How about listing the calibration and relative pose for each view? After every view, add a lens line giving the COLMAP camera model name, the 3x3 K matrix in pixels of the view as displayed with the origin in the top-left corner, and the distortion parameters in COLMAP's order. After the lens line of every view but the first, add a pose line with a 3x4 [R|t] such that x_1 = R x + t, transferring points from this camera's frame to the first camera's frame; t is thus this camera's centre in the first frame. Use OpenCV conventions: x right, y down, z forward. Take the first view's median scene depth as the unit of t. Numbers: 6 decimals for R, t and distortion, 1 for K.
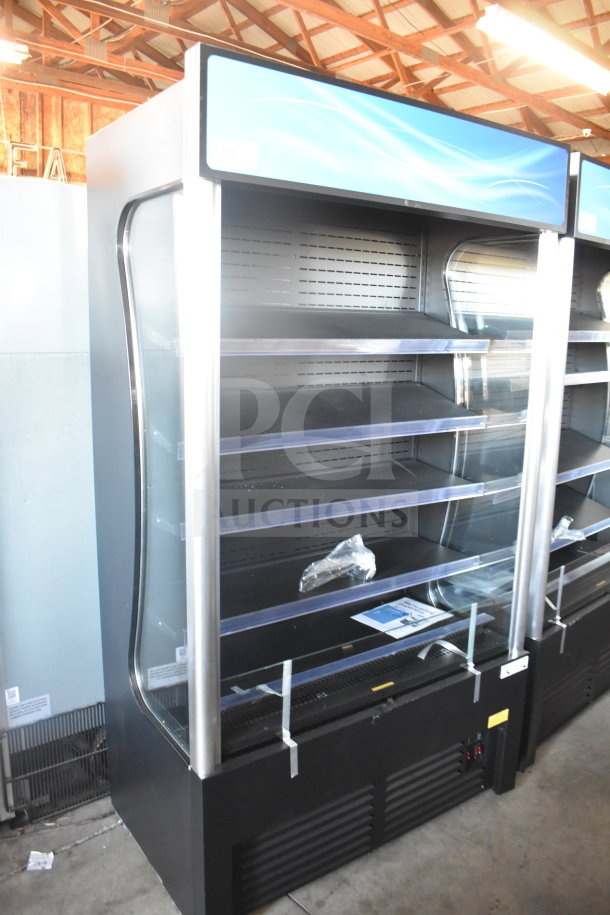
lens RADIAL K [[708.0, 0, 305.0], [0, 708.0, 457.5], [0, 0, 1]] dist [-0.096500, 0.008706]
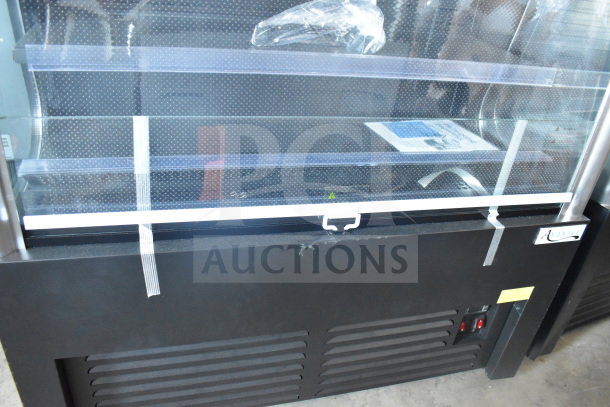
lens RADIAL K [[478.7, 0, 305.0], [0, 478.7, 203.5], [0, 0, 1]] dist [-0.098241, 0.008567]
pose [[0.940142, 0.236412, -0.245441, 0.170114], [-0.149639, 0.933470, 0.325949, 0.162263], [0.306170, -0.269710, 0.912971, 0.515639]]
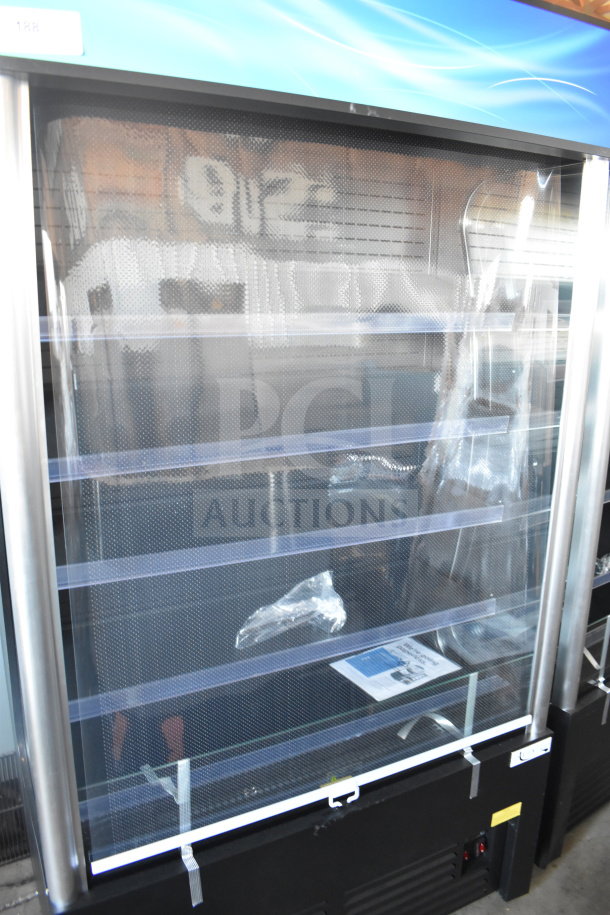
lens RADIAL K [[708.0, 0, 305.0], [0, 708.0, 457.5], [0, 0, 1]] dist [-0.096500, 0.008706]
pose [[0.992321, 0.026714, -0.120773, 0.139565], [-0.020733, 0.998508, 0.050510, -0.050089], [0.121942, -0.047618, 0.991394, 0.245378]]
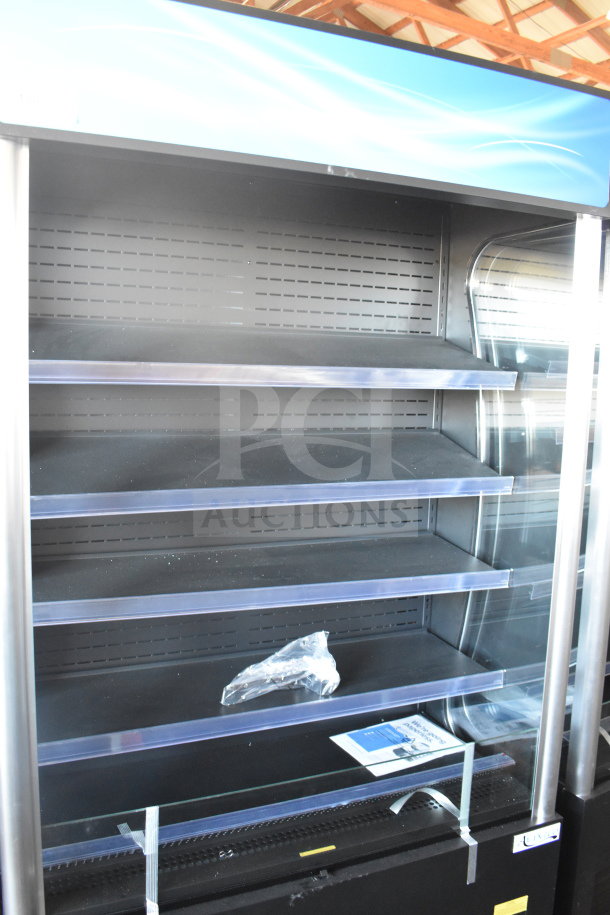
lens RADIAL K [[765.3, 0, 305.0], [0, 765.3, 457.5], [0, 0, 1]] dist [-0.088128, 0.004318]
pose [[0.979961, 0.032505, -0.196521, 0.207187], [-0.046844, 0.996532, -0.068765, -0.016134], [0.193605, 0.076593, 0.978085, 0.199710]]
